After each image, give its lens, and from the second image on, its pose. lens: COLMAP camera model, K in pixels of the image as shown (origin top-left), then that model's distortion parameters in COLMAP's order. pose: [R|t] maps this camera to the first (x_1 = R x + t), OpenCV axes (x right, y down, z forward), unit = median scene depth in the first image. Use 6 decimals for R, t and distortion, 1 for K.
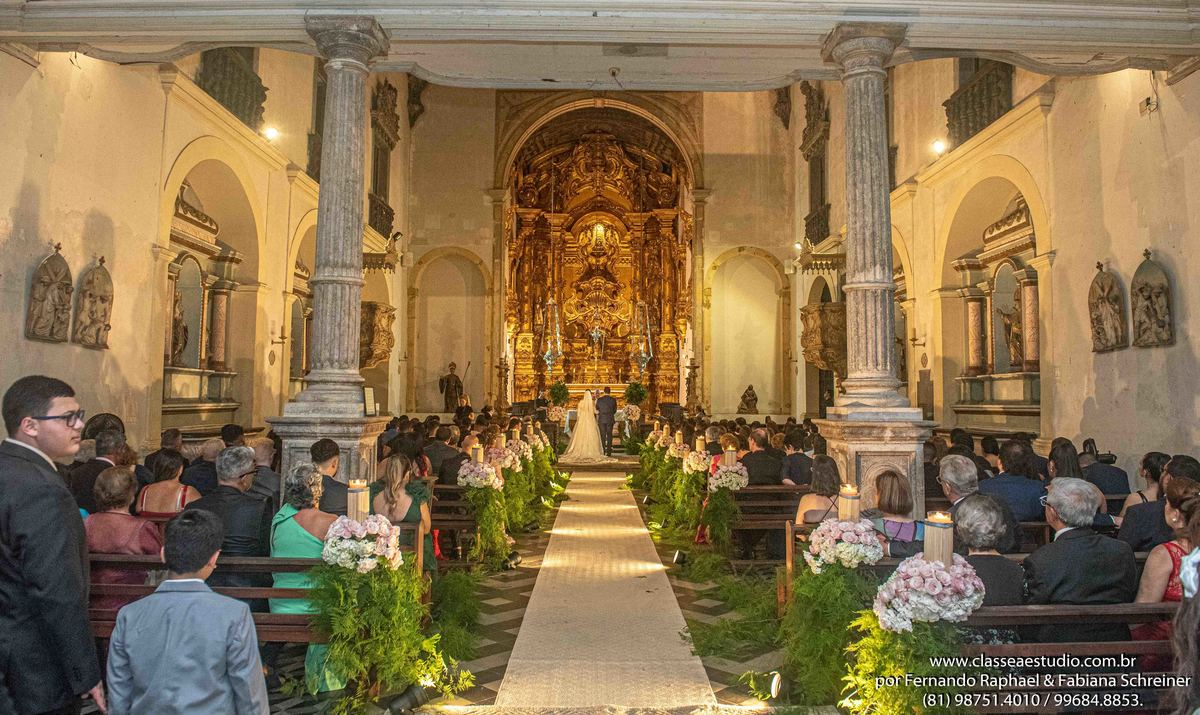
lens RADIAL K [[834.8, 0, 600.0], [0, 834.8, 357.5], [0, 0, 1]] dist [-0.000454, -0.000027]
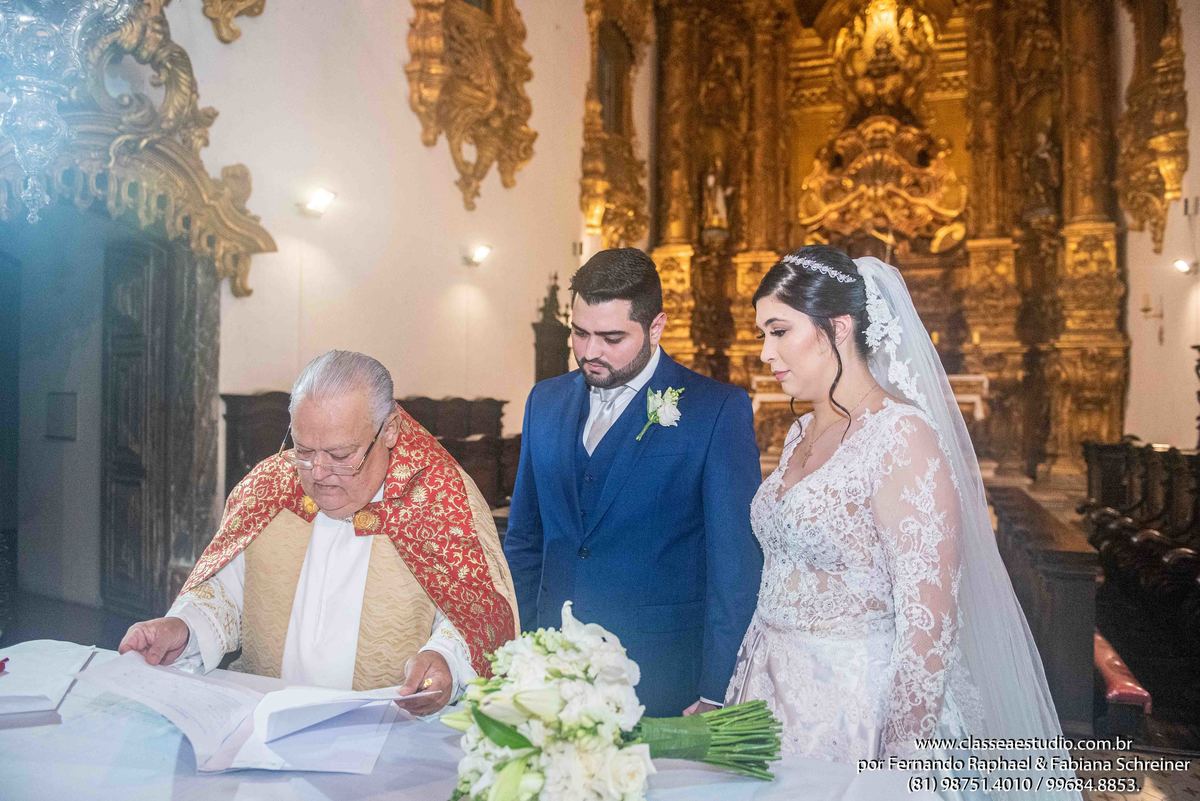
lens RADIAL K [[852.9, 0, 600.0], [0, 852.9, 400.5], [0, 0, 1]] dist [-0.048200, -0.002835]
pose [[0.933700, 0.002126, -0.358049, 0.019317], [0.012054, 0.999229, 0.037369, 0.025932], [0.357853, -0.039207, 0.932955, 0.601835]]
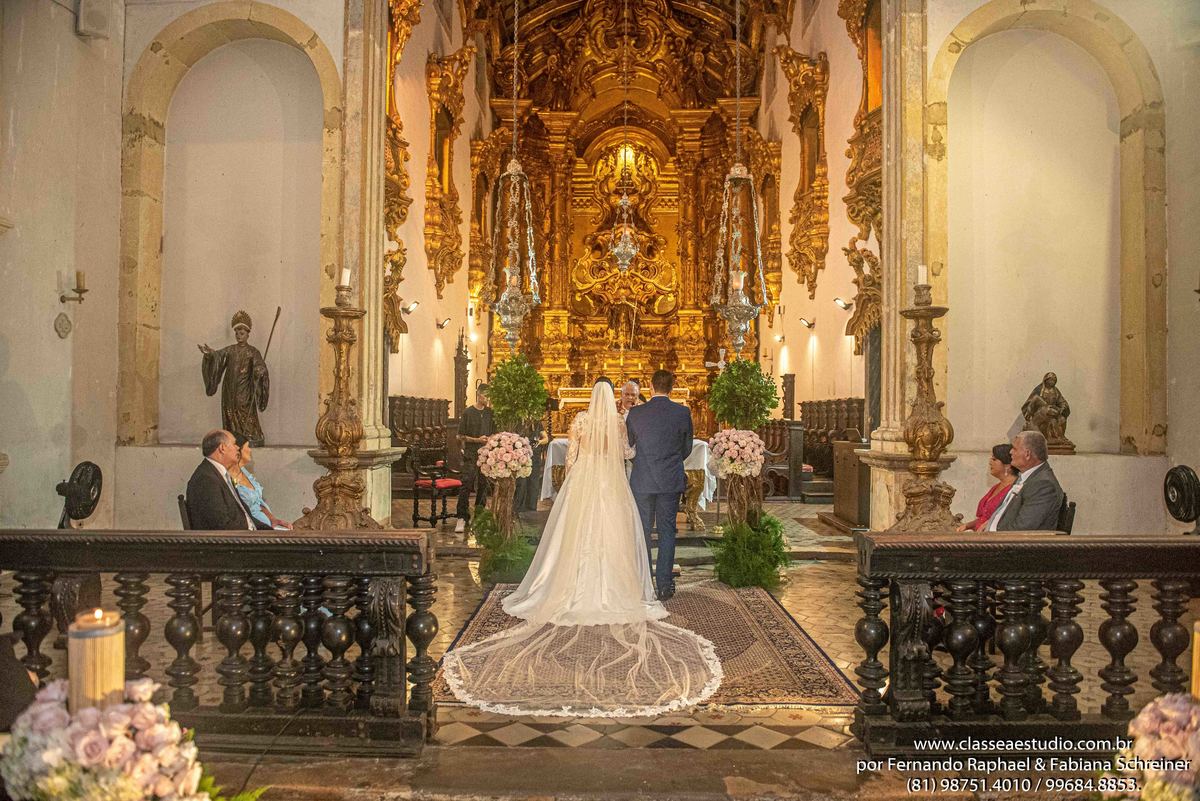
lens RADIAL K [[823.5, 0, 600.0], [0, 823.5, 400.5], [0, 0, 1]] dist [-0.040534, -0.004535]
pose [[0.999576, 0.002535, -0.029008, -0.003156], [-0.001569, 0.999444, 0.033297, 0.019914], [0.029076, -0.033238, 0.999024, 0.385973]]
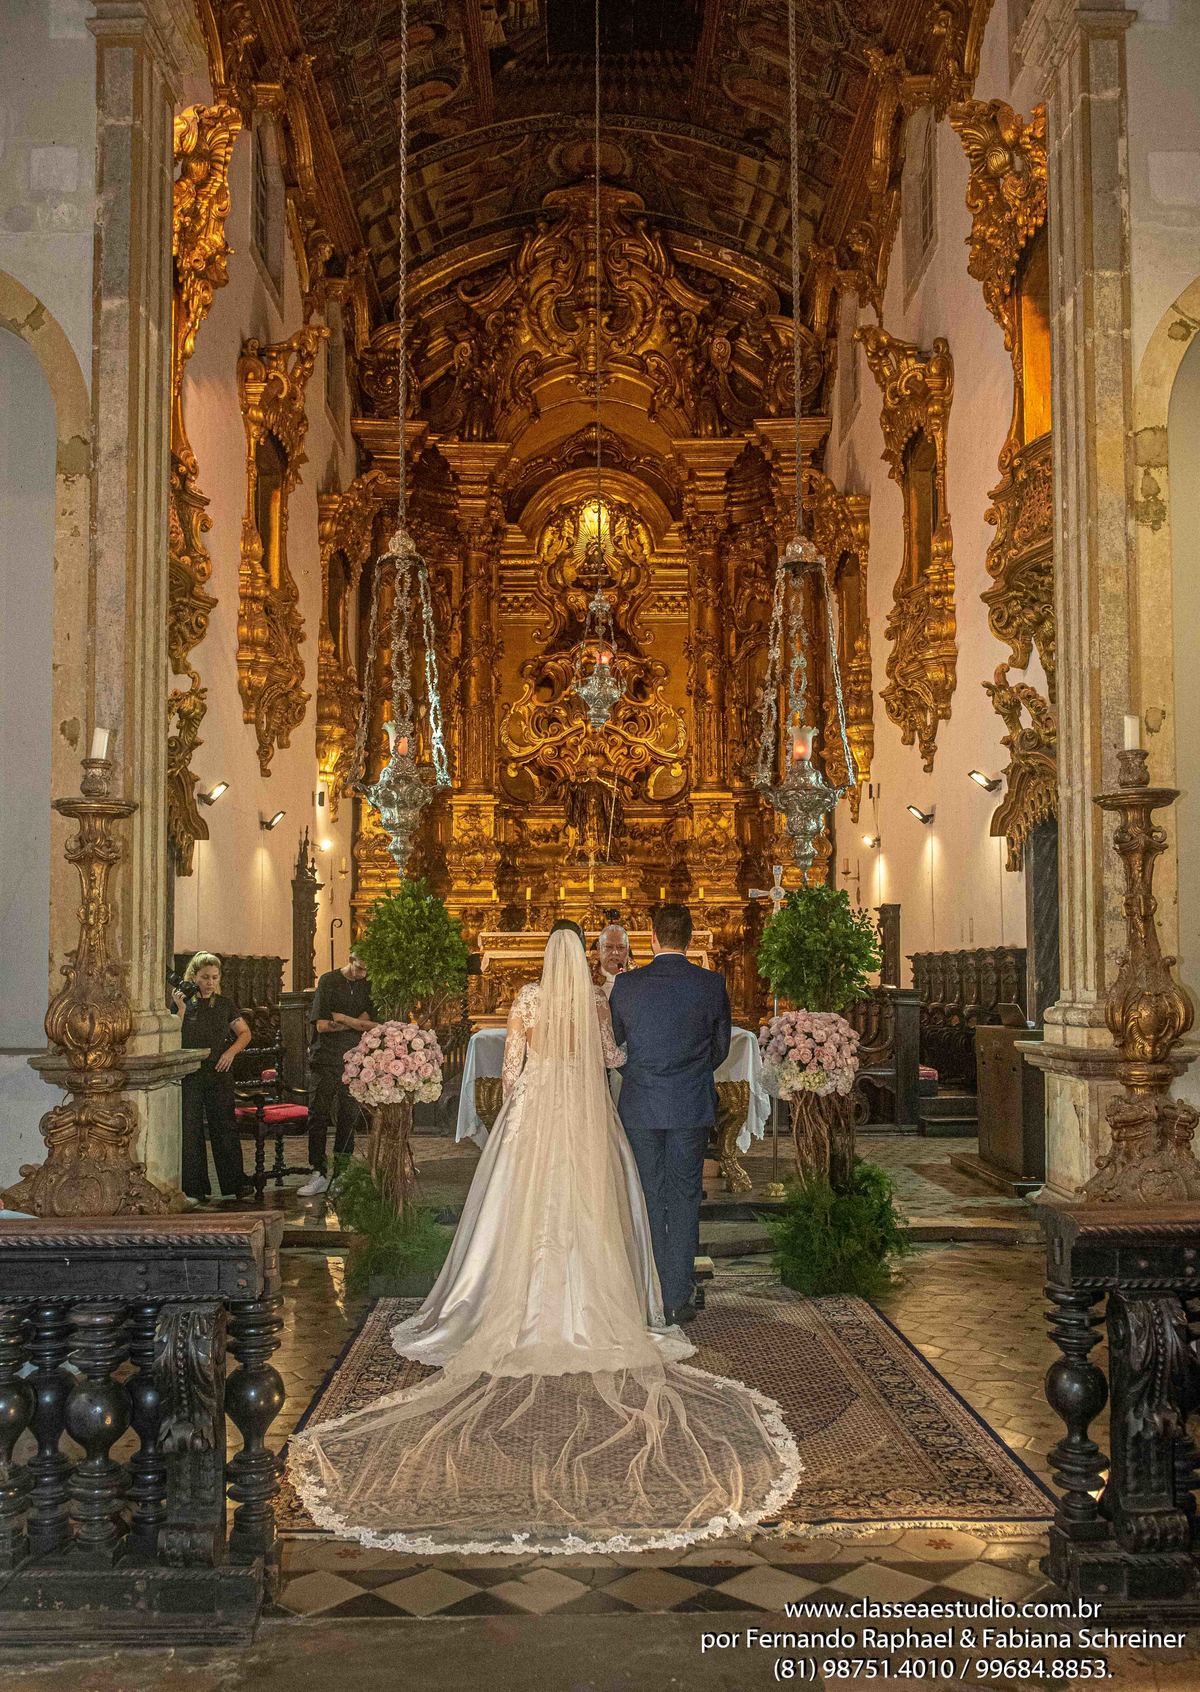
lens RADIAL K [[1465.3, 0, 601.3], [0, 1465.3, 900.7], [0, 0, 1]] dist [-0.012724, -0.003611]
pose [[0.999936, -0.008934, 0.006959, -0.004974], [0.008940, 0.999960, -0.000793, 0.018625], [-0.006952, 0.000856, 0.999975, 0.387348]]
